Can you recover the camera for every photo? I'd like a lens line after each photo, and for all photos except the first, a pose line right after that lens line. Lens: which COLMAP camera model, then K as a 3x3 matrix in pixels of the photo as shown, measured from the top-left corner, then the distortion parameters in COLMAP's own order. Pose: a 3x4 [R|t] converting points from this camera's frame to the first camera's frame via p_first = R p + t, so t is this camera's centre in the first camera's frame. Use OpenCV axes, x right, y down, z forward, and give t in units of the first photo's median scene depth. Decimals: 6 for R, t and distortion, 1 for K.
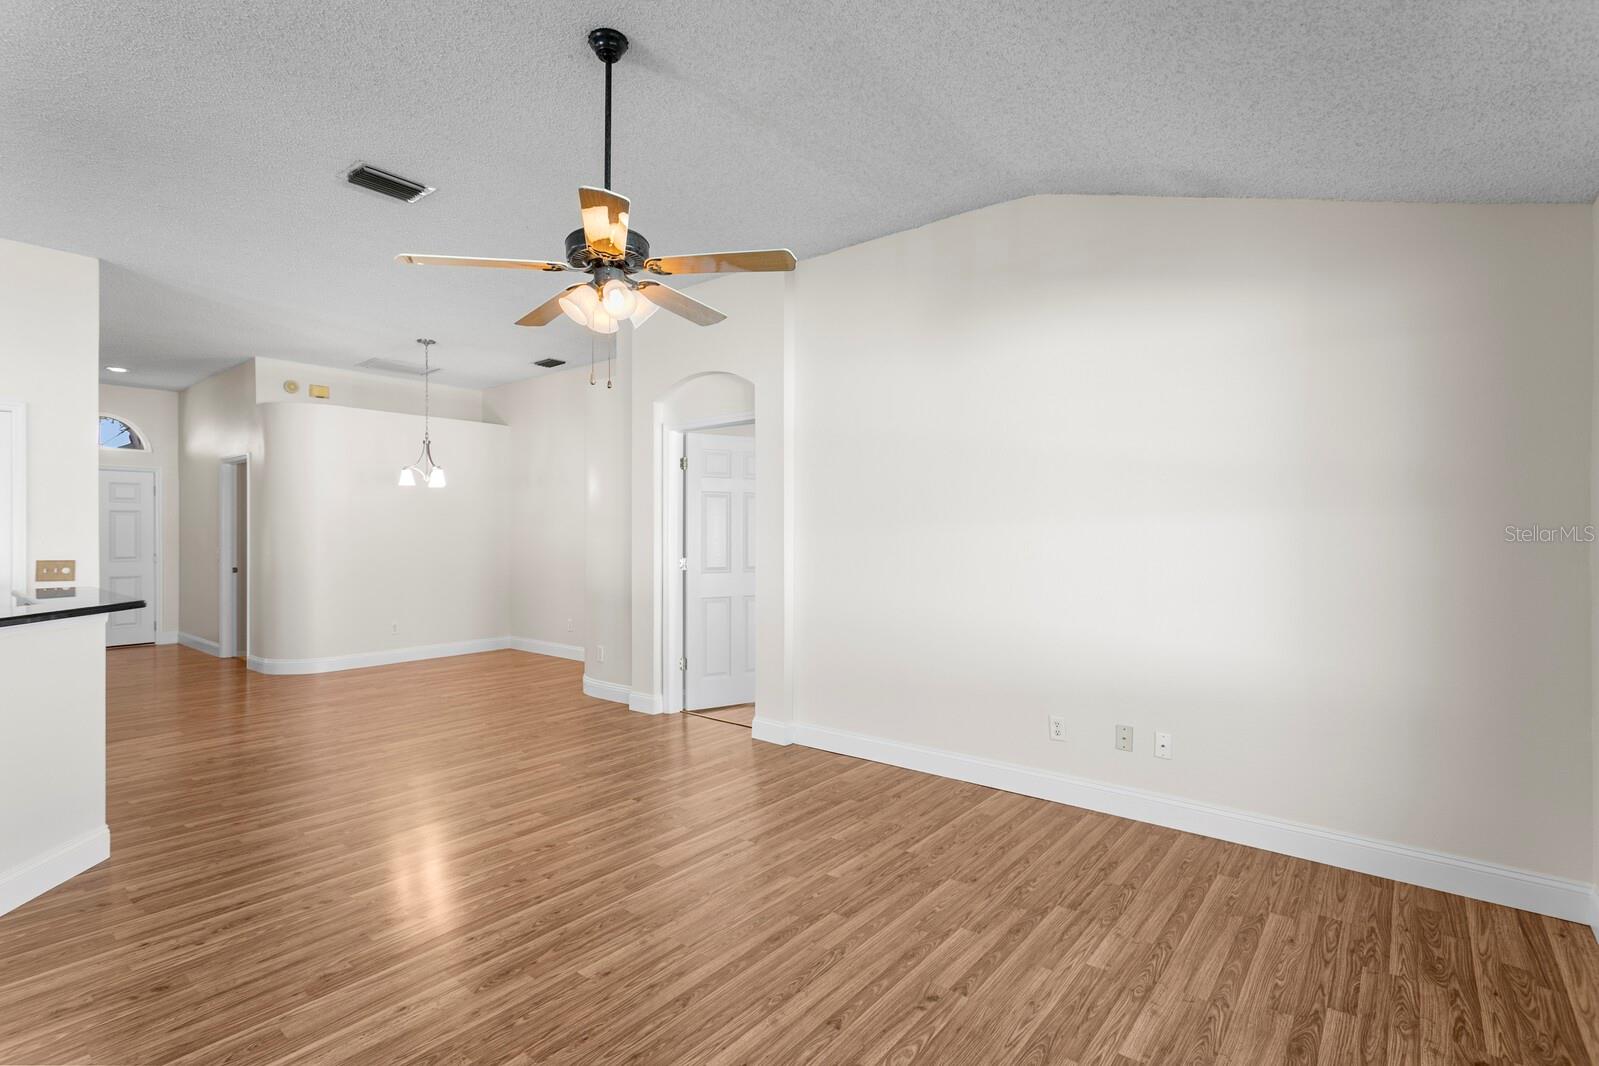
lens RADIAL K [[760.7, 0, 781.6], [0, 760.7, 527.8], [0, 0, 1]] dist [0.000771, 0.003571]
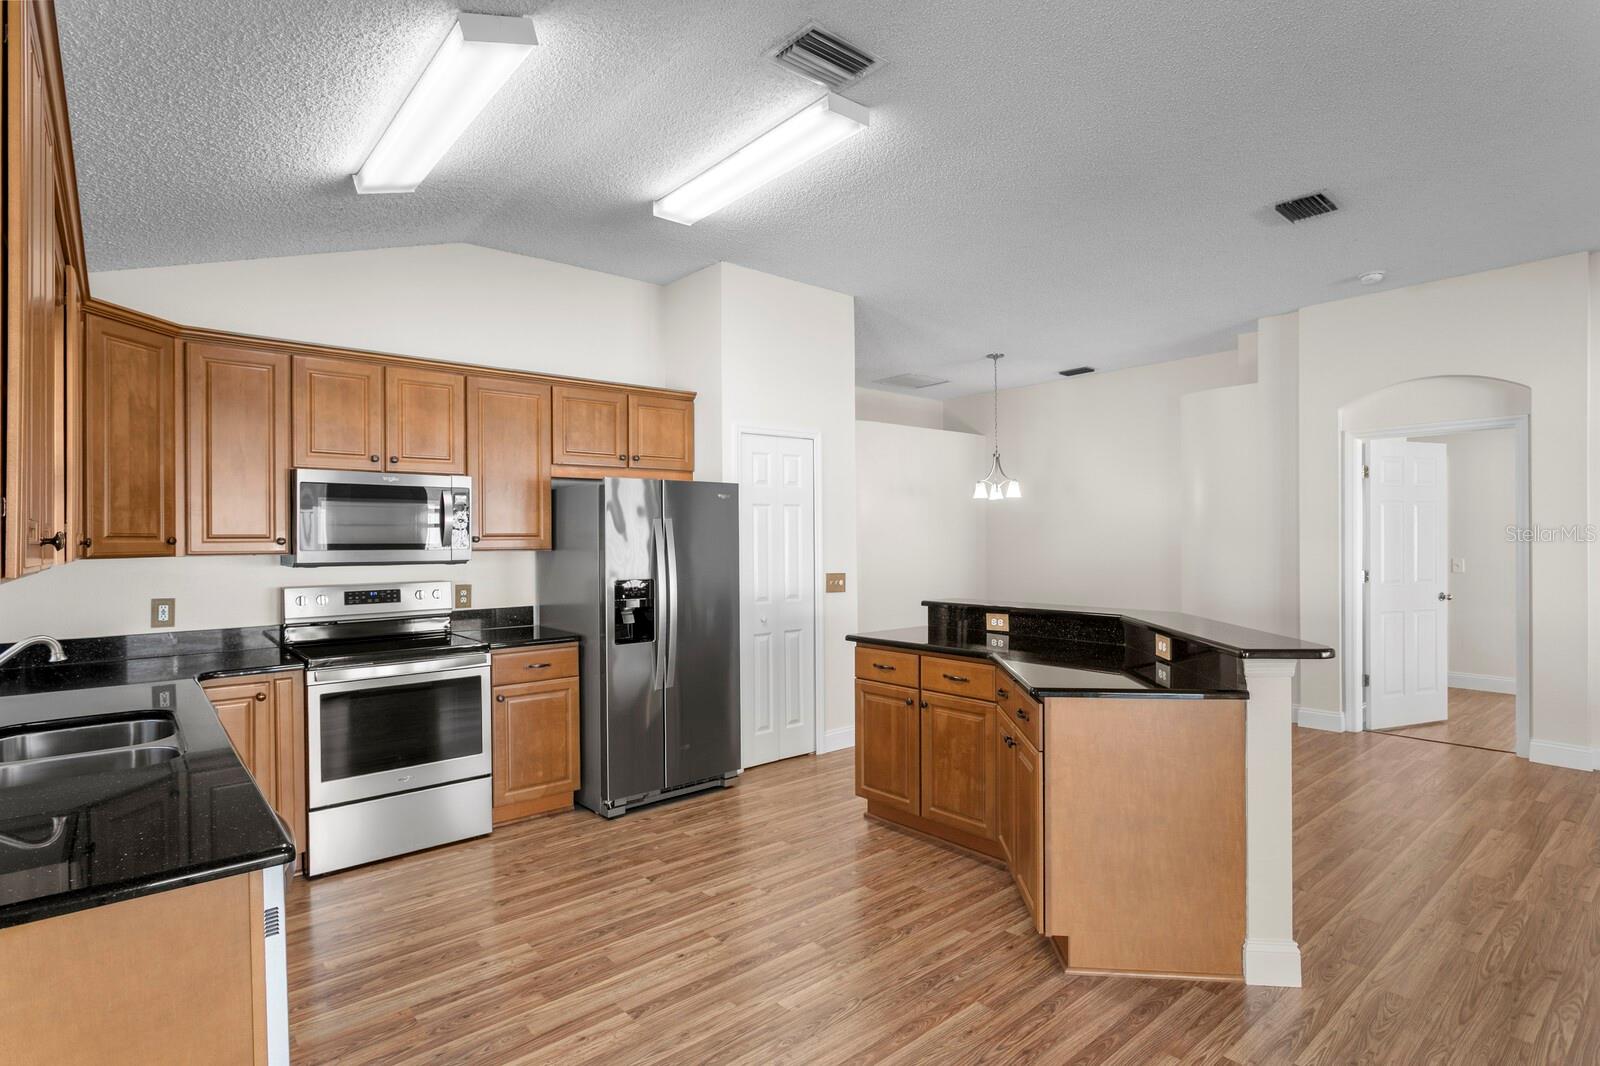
lens RADIAL K [[803.2, 0, 788.6], [0, 803.2, 539.2], [0, 0, 1]] dist [-0.017653, 0.009672]
pose [[0.983685, -0.004764, -0.179837, -1.150225], [0.006210, 0.999953, 0.007480, -0.022151], [0.179793, -0.008475, 0.983668, -0.216363]]
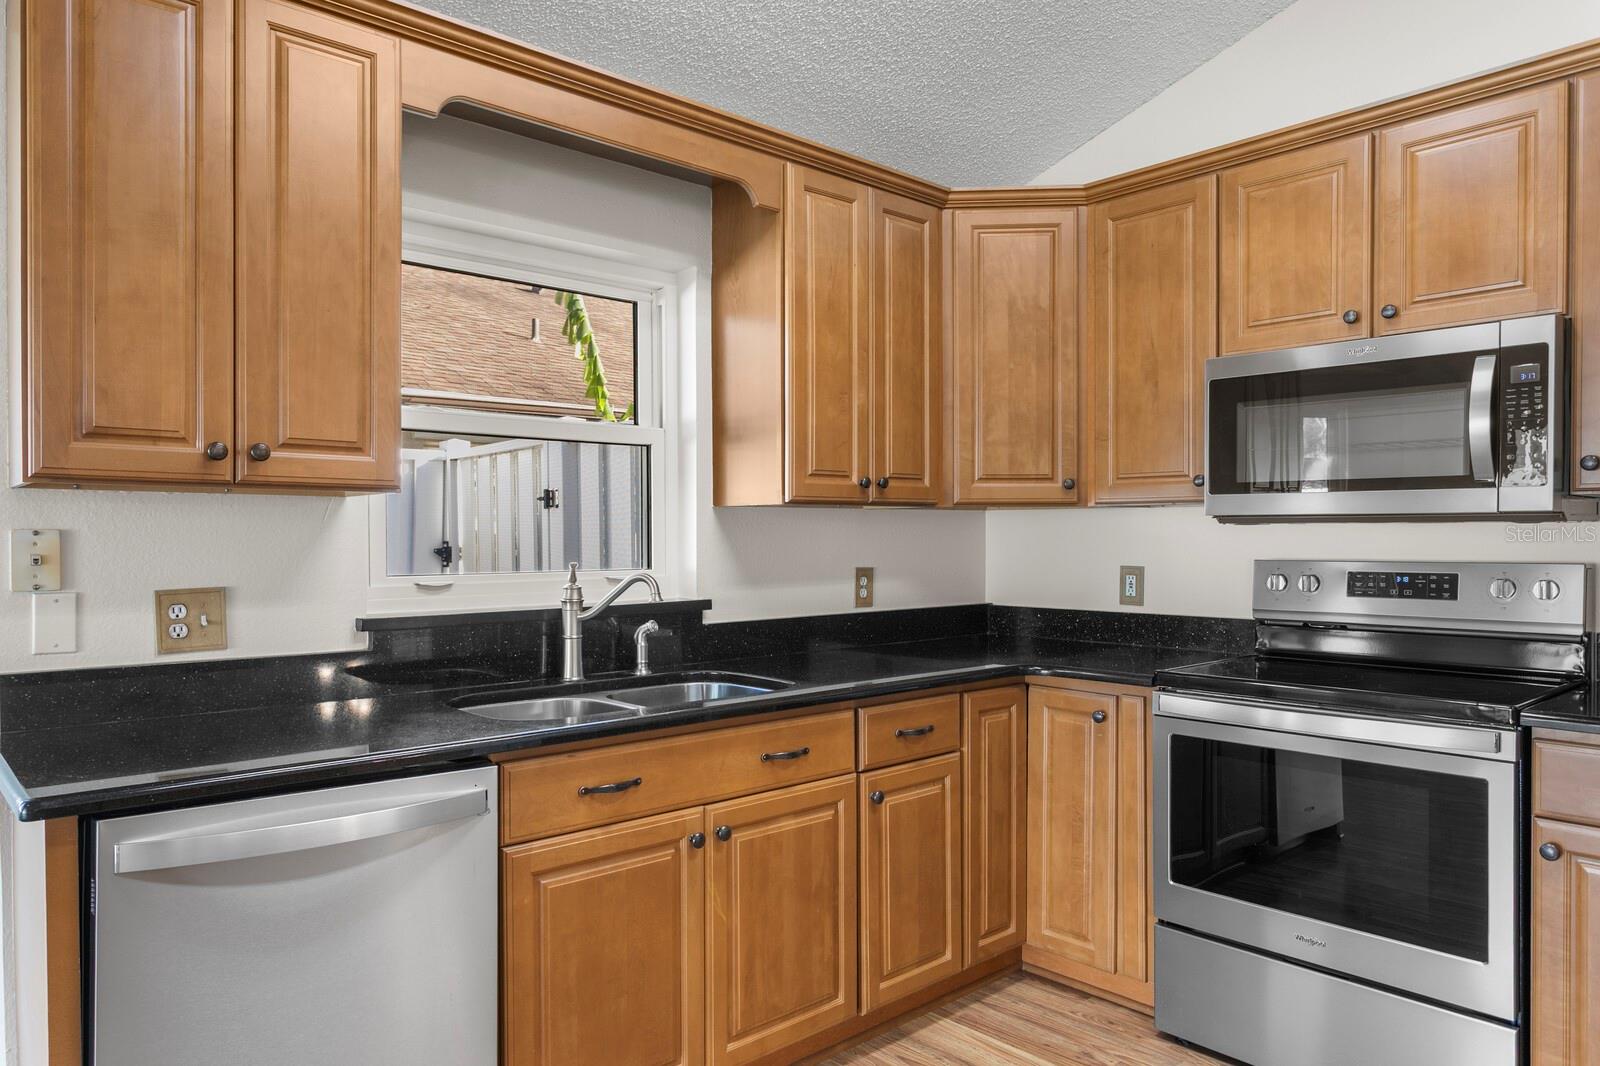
lens RADIAL K [[1048.1, 0, 775.6], [0, 1048.1, 547.3], [0, 0, 1]] dist [-0.002301, 0.002479]
pose [[-0.158226, 0.013829, -0.987306, -1.095202], [0.007066, 0.999892, 0.012873, 0.026455], [0.987378, -0.004940, -0.158306, 0.512448]]
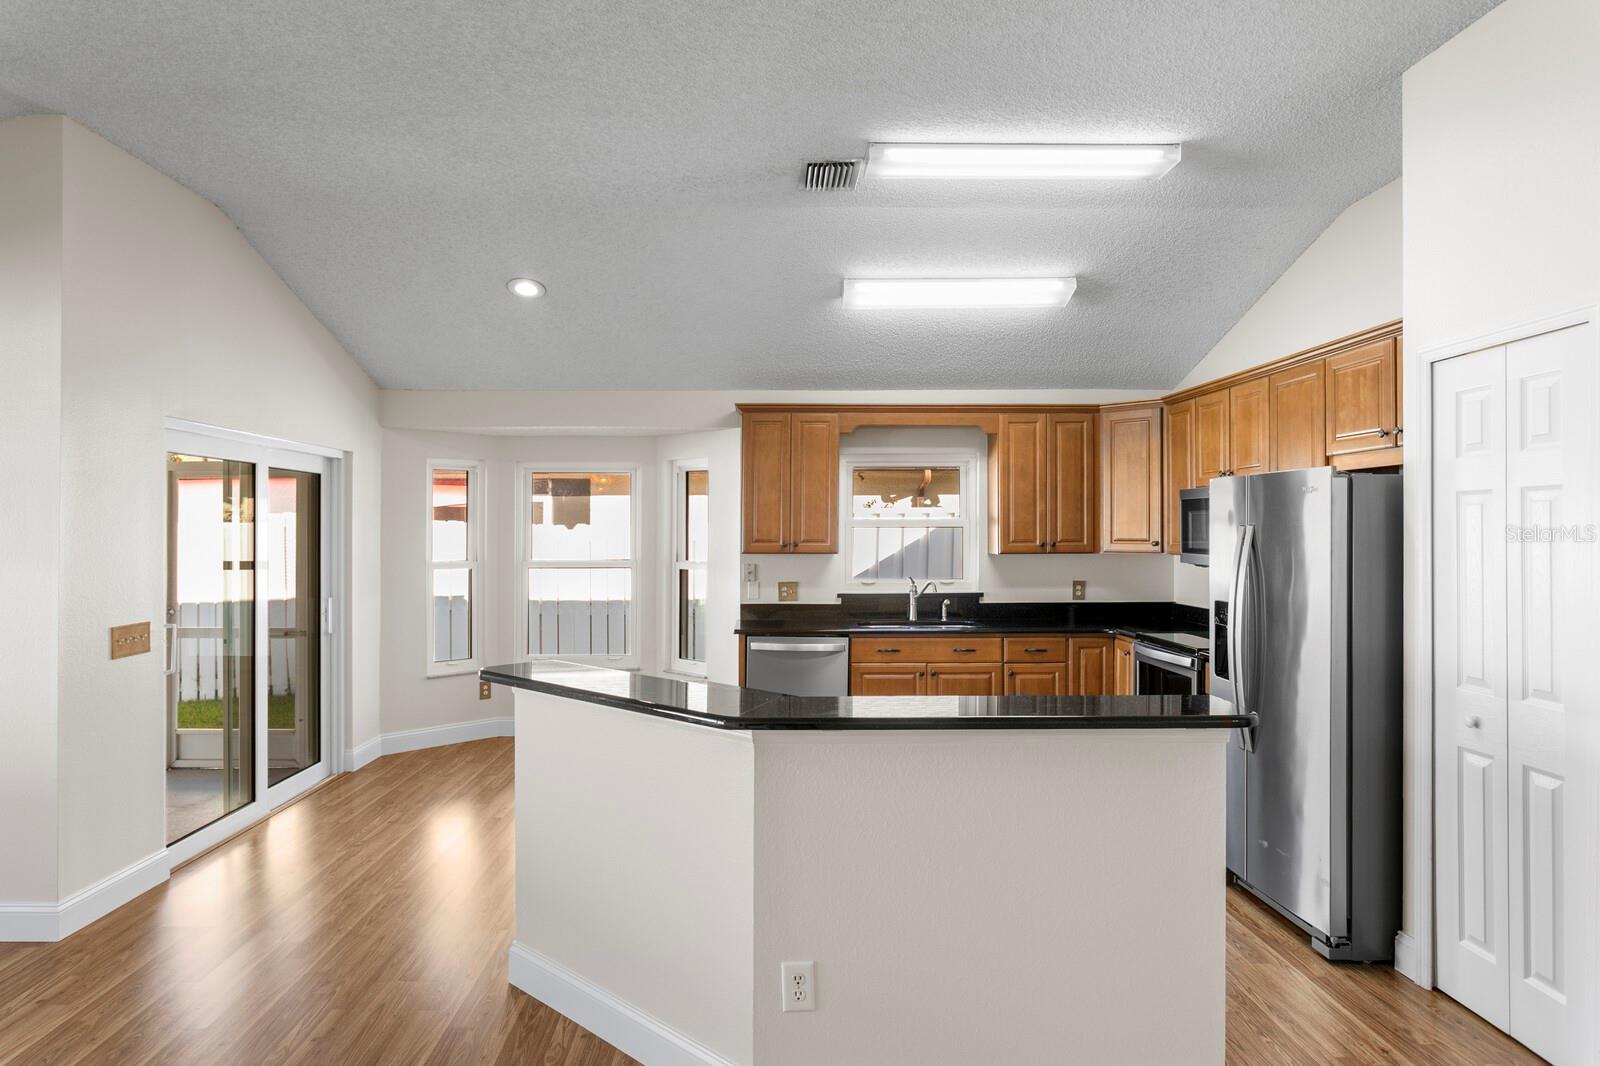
lens RADIAL K [[951.3, 0, 781.7], [0, 951.3, 524.3], [0, 0, 1]] dist [-0.006597, 0.001197]
pose [[-0.755041, -0.001537, -0.655676, -0.387417], [0.006531, 0.999930, -0.009864, -0.041045], [0.655646, -0.011730, -0.754978, 1.520492]]
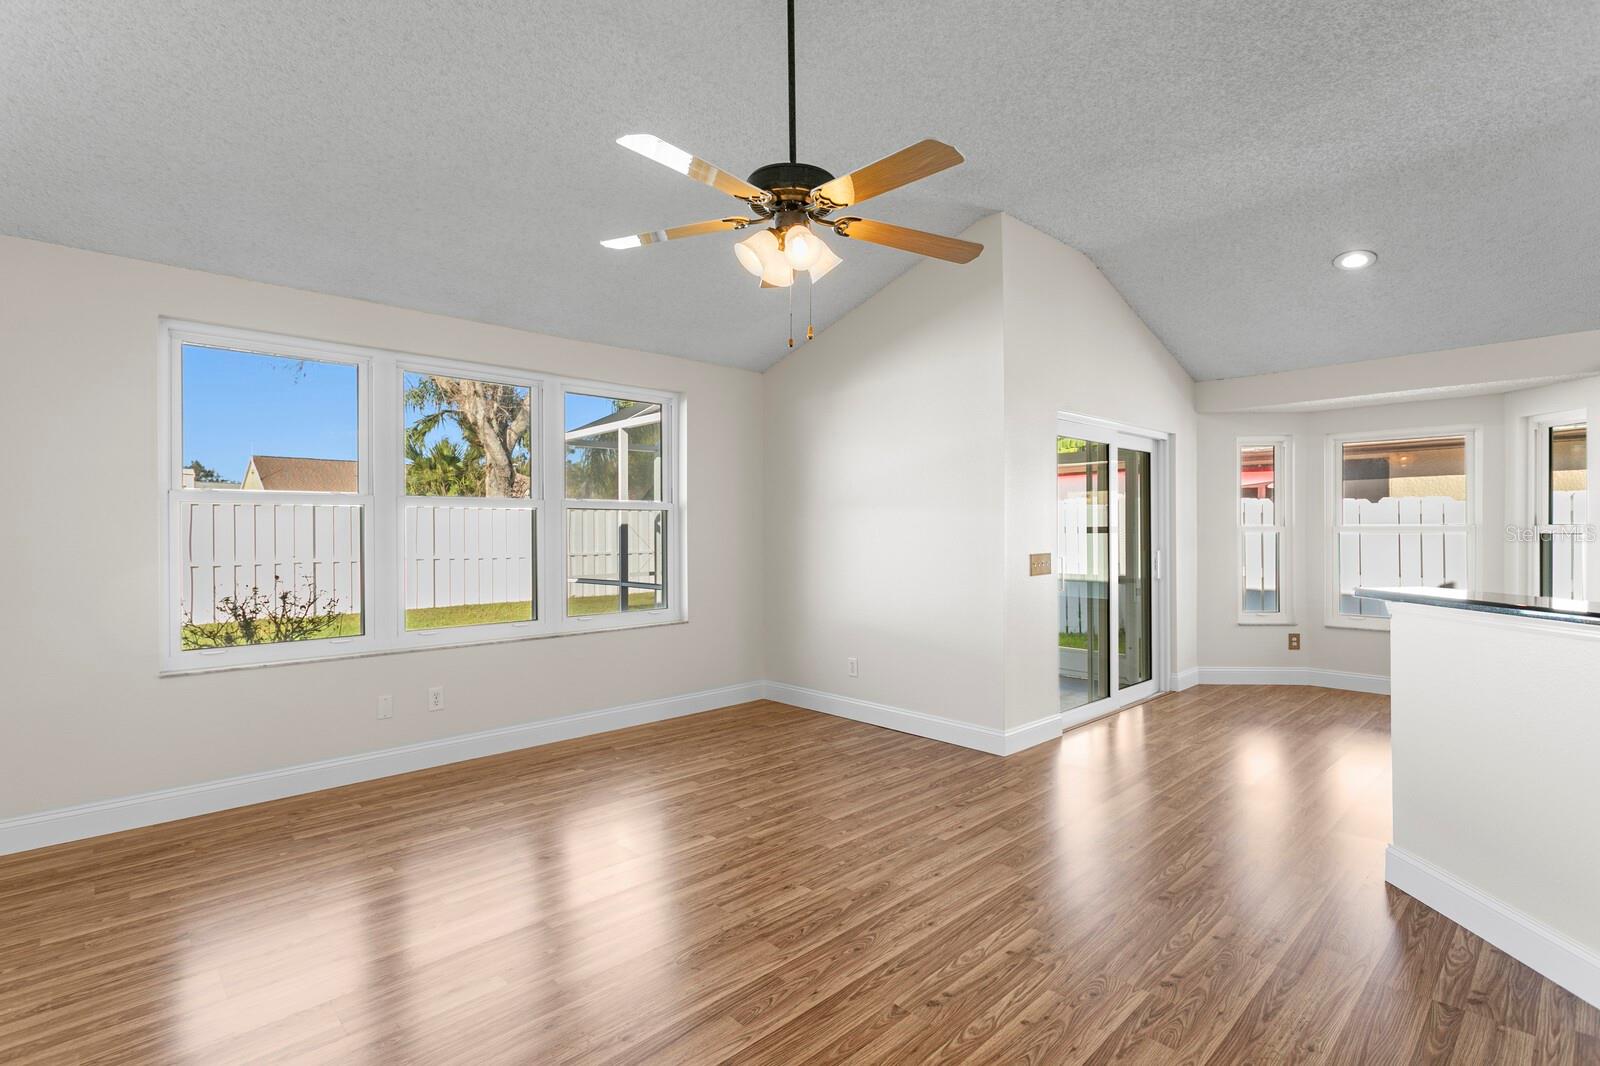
lens RADIAL K [[761.2, 0, 784.1], [0, 761.2, 530.9], [0, 0, 1]] dist [0.000771, 0.003571]
pose [[-0.991943, 0.006712, 0.126509, -0.265622], [0.006009, 0.999964, -0.005941, 0.031142], [-0.126545, -0.005133, -0.991948, 1.521665]]
